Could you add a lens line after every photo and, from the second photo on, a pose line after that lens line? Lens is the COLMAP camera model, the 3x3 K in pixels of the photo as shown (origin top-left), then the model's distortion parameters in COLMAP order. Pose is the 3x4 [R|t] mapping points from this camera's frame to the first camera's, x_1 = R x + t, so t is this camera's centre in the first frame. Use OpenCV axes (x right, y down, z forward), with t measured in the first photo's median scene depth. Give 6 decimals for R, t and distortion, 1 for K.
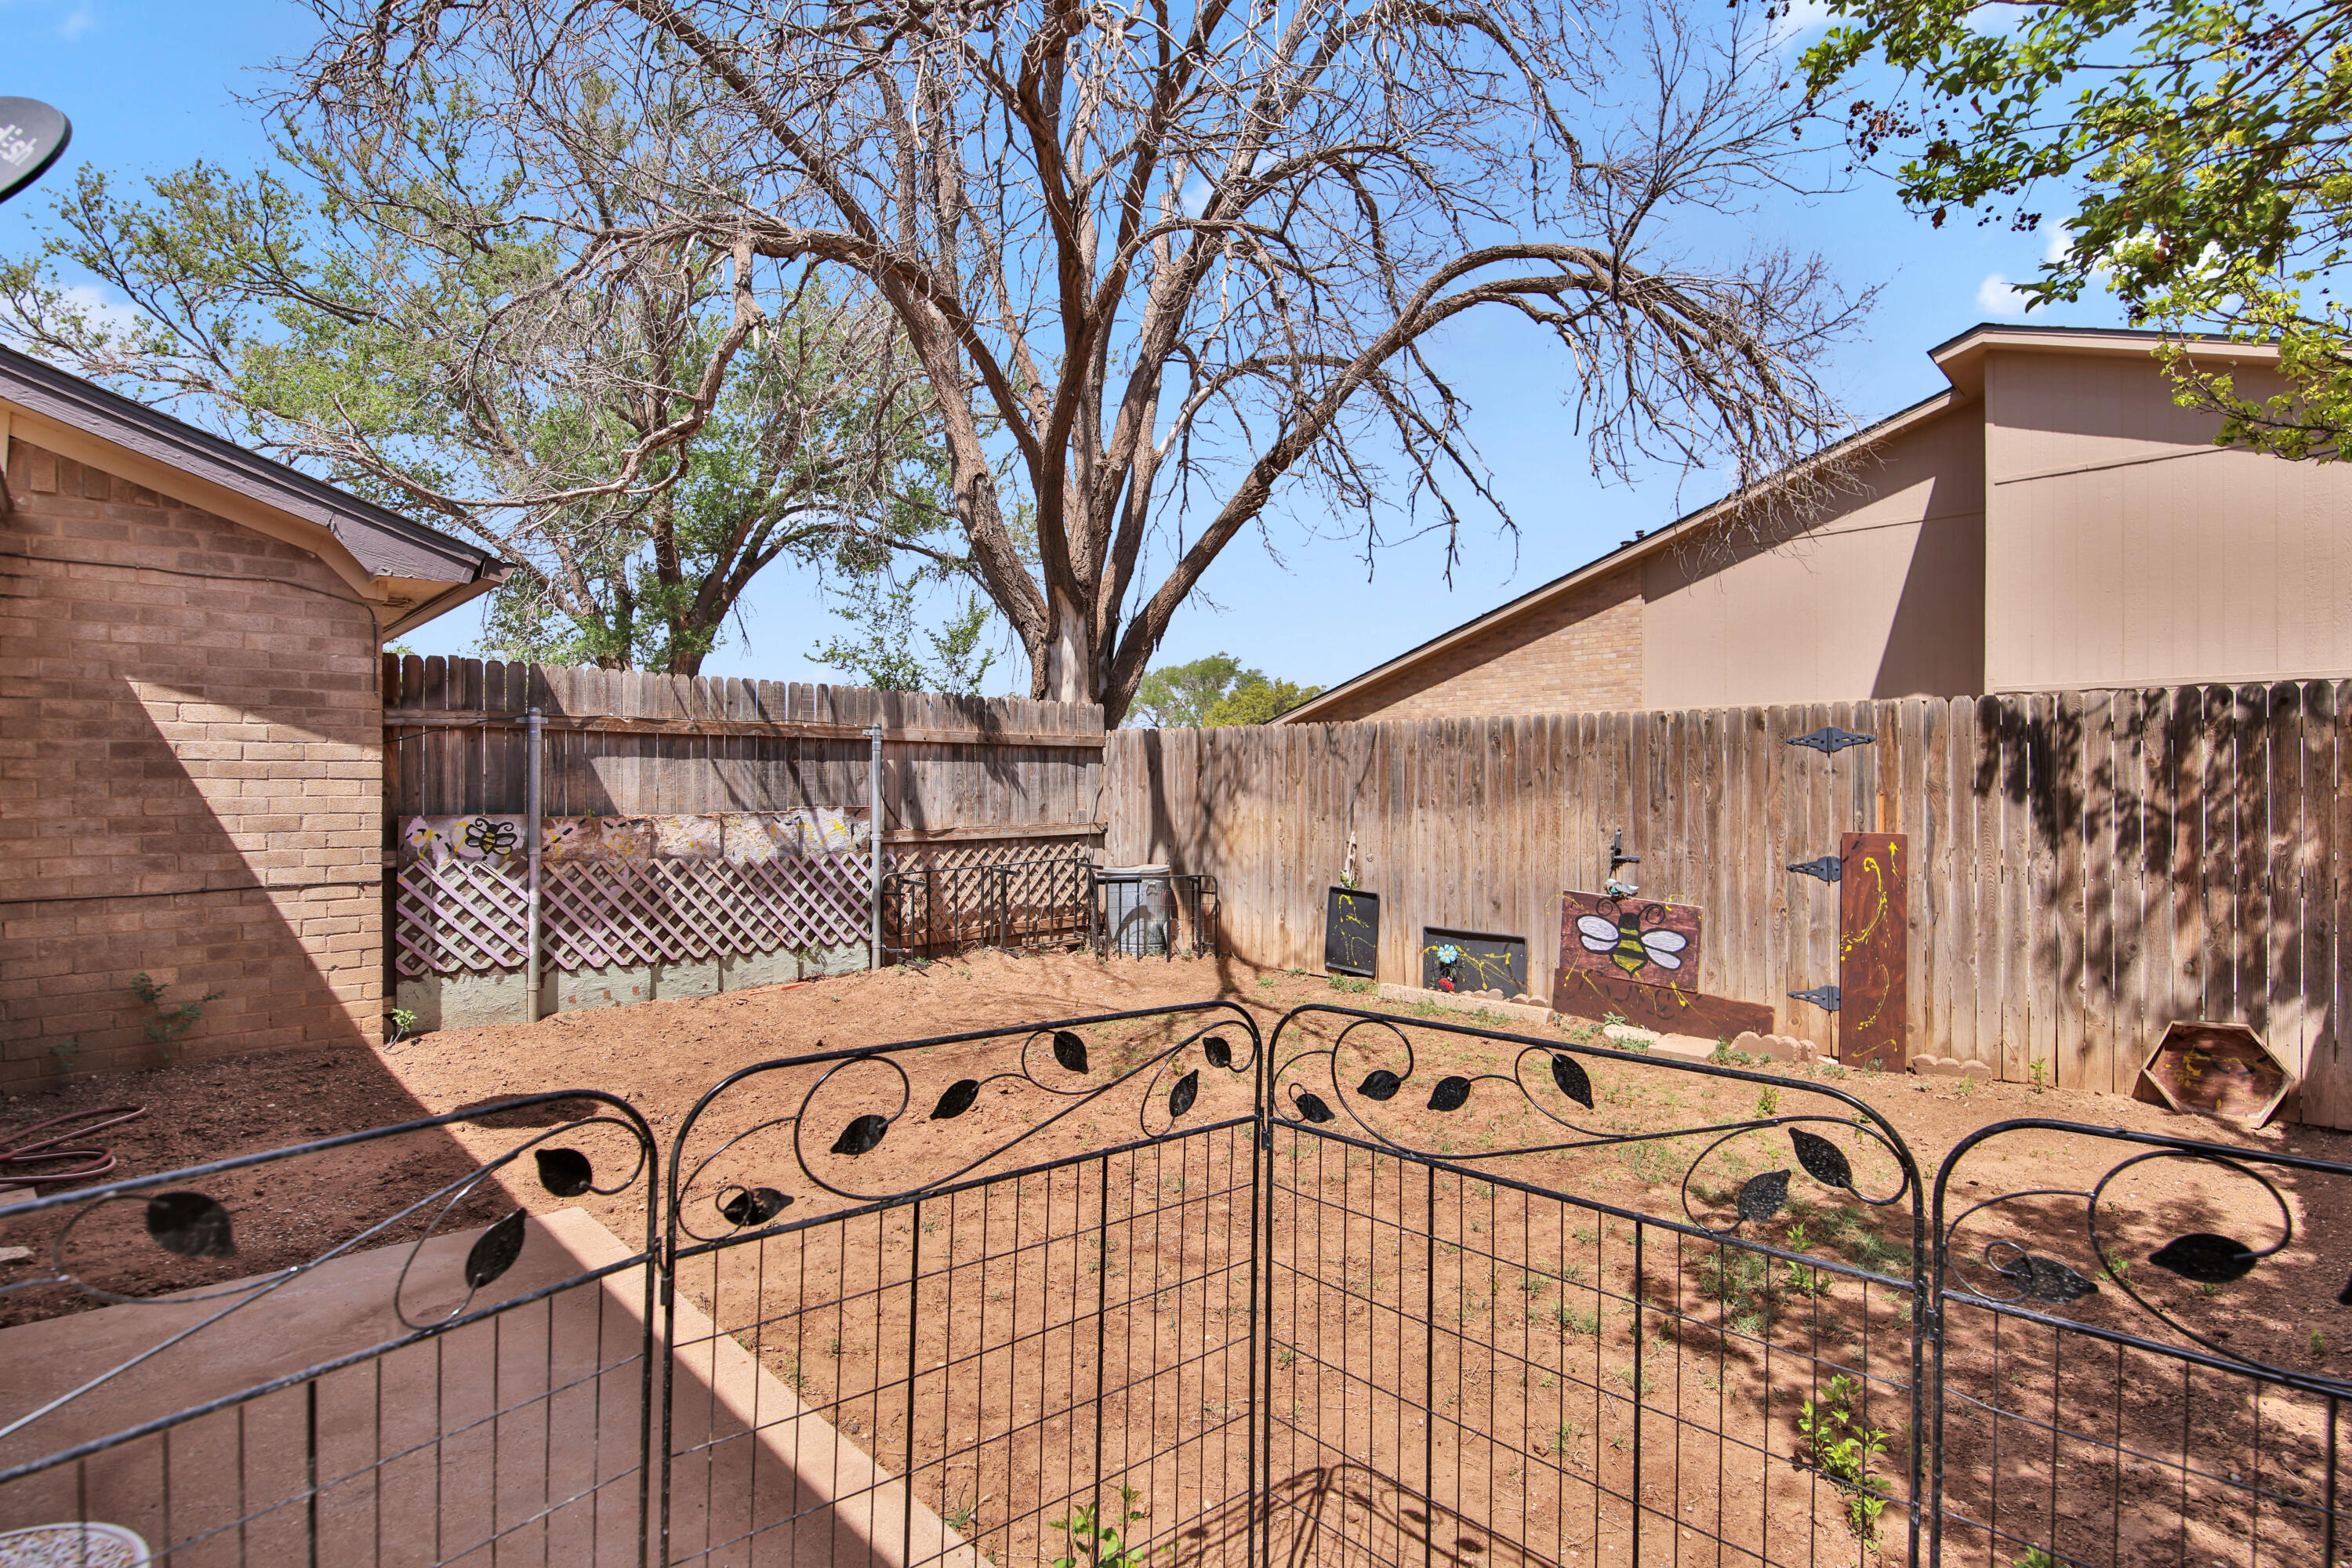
lens RADIAL K [[1094.0, 0, 1160.7], [0, 1094.0, 781.4], [0, 0, 1]] dist [-0.001987, -0.008848]
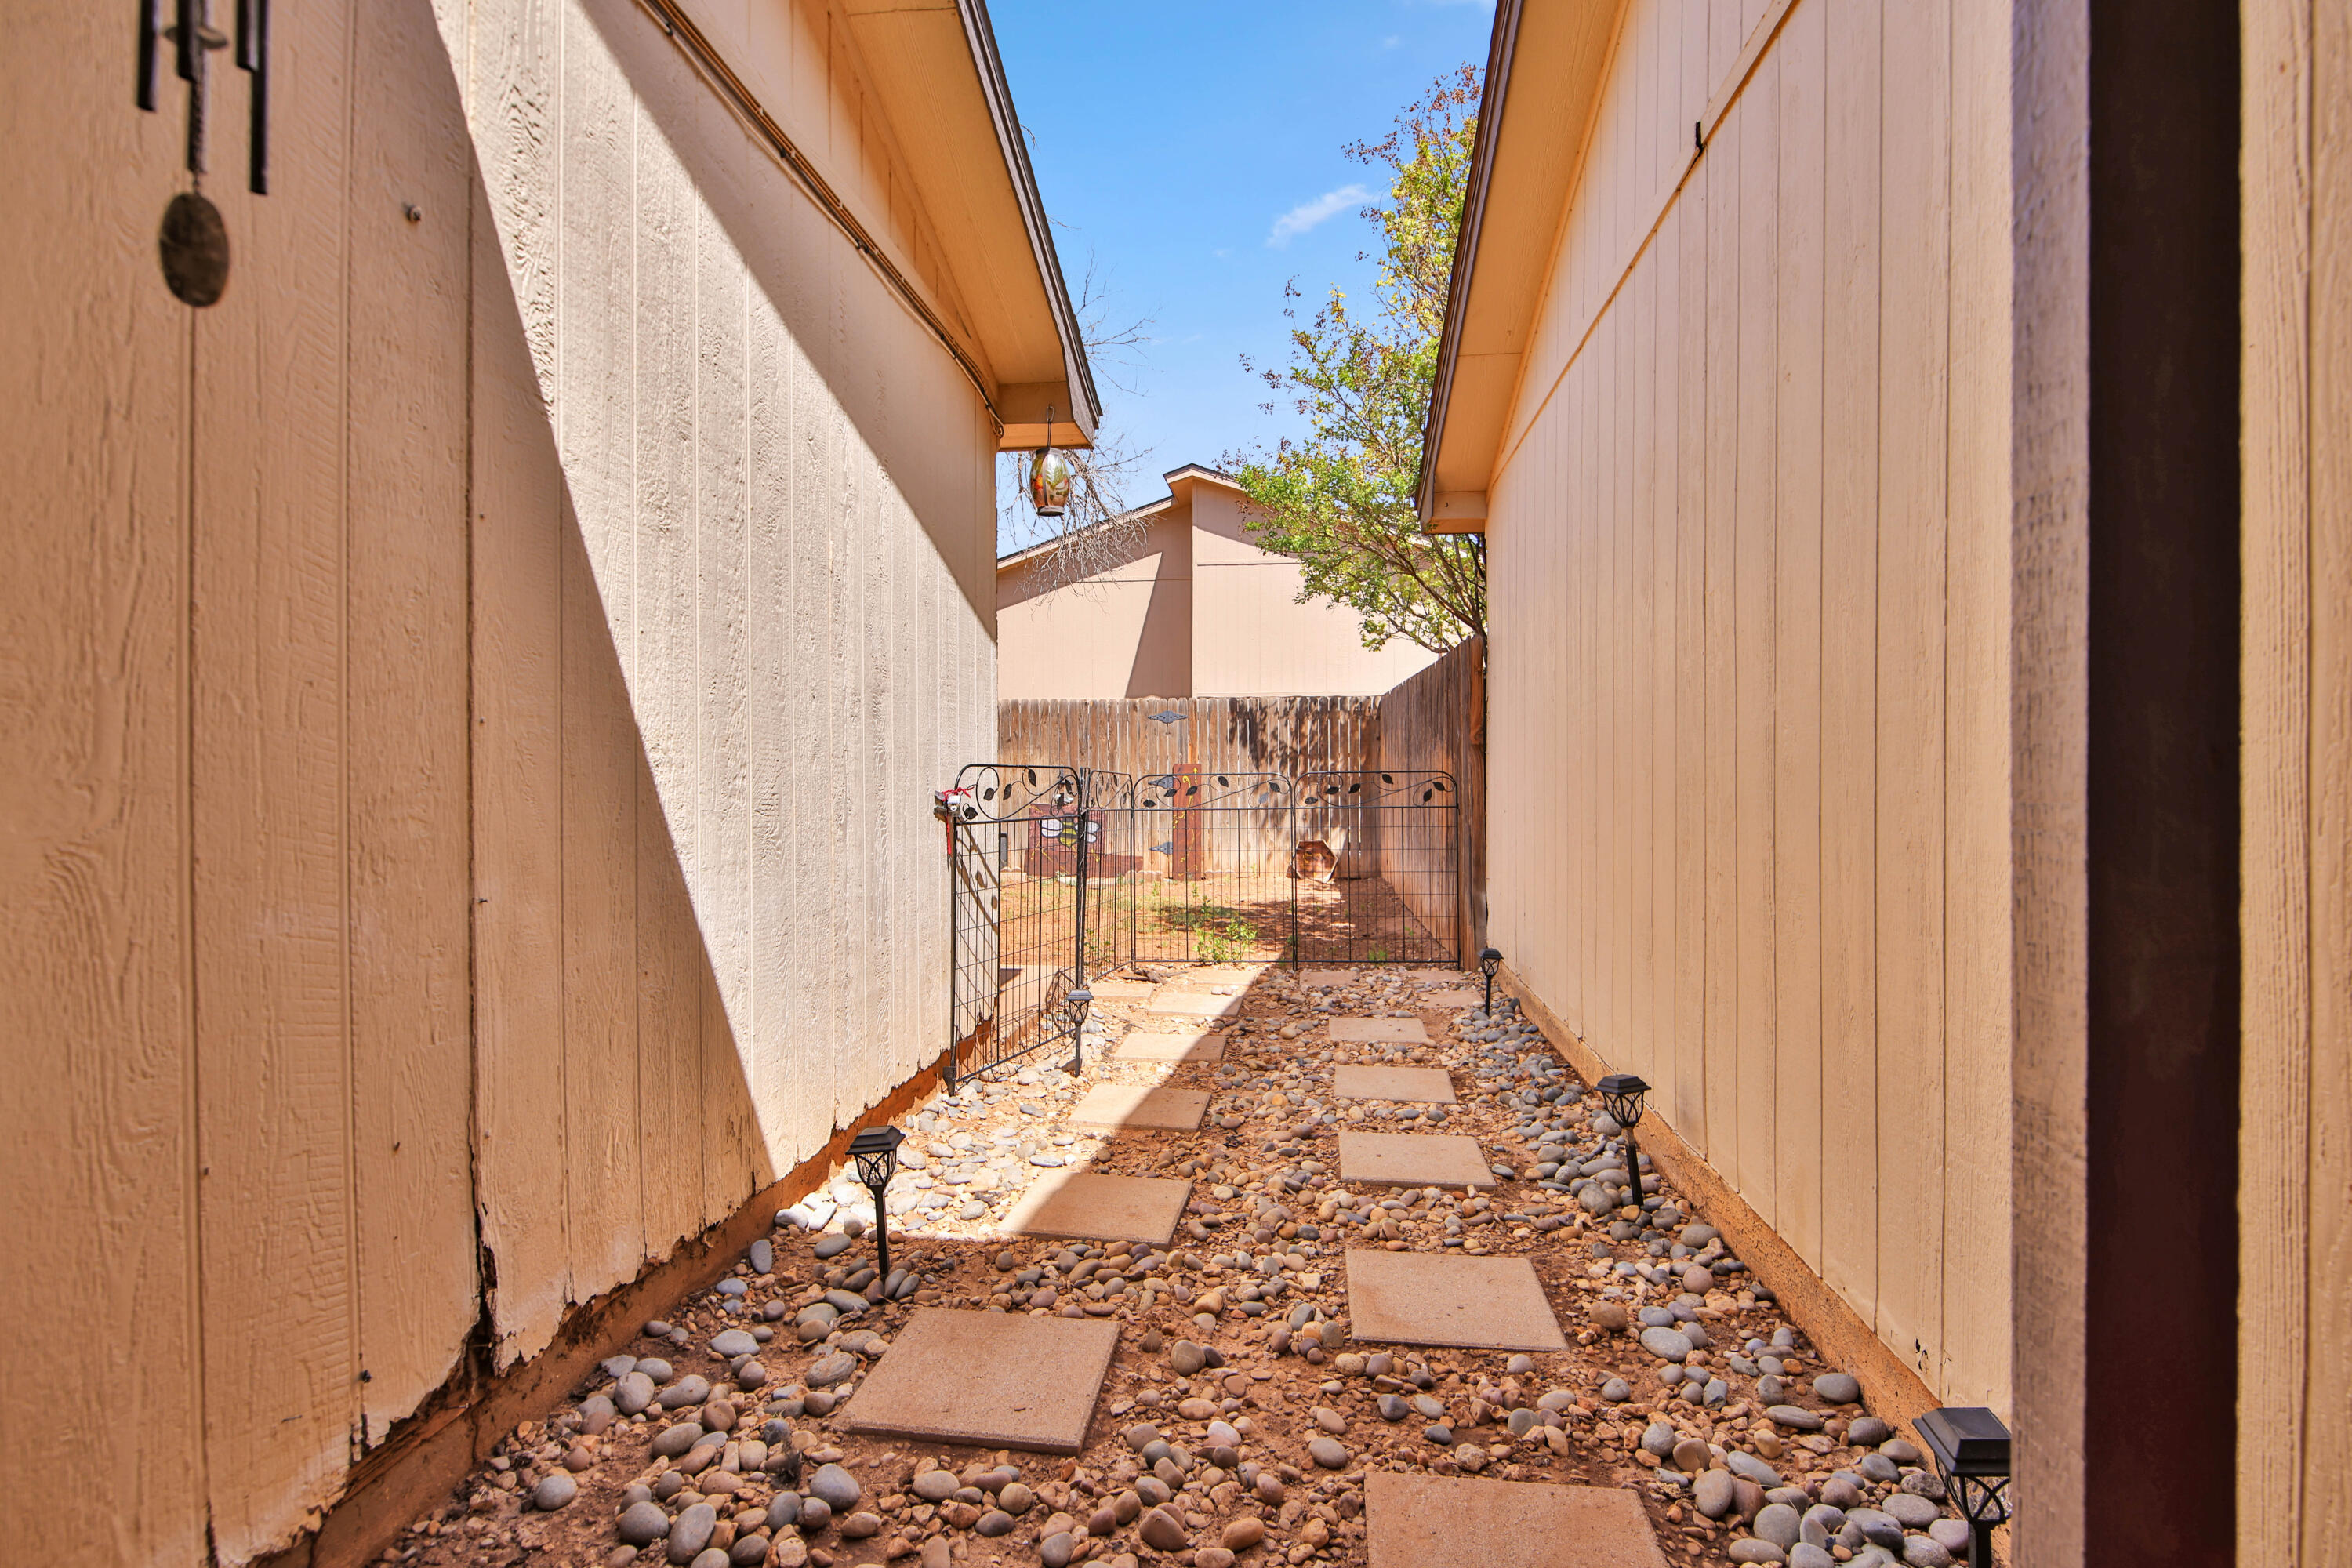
lens RADIAL K [[1094.0, 0, 1182.6], [0, 1094.0, 786.0], [0, 0, 1]] dist [-0.001987, -0.008848]
pose [[0.779323, -0.012984, 0.626488, -0.697021], [0.003430, 0.999859, 0.016456, 0.062544], [-0.626614, -0.010676, 0.779257, -0.641861]]
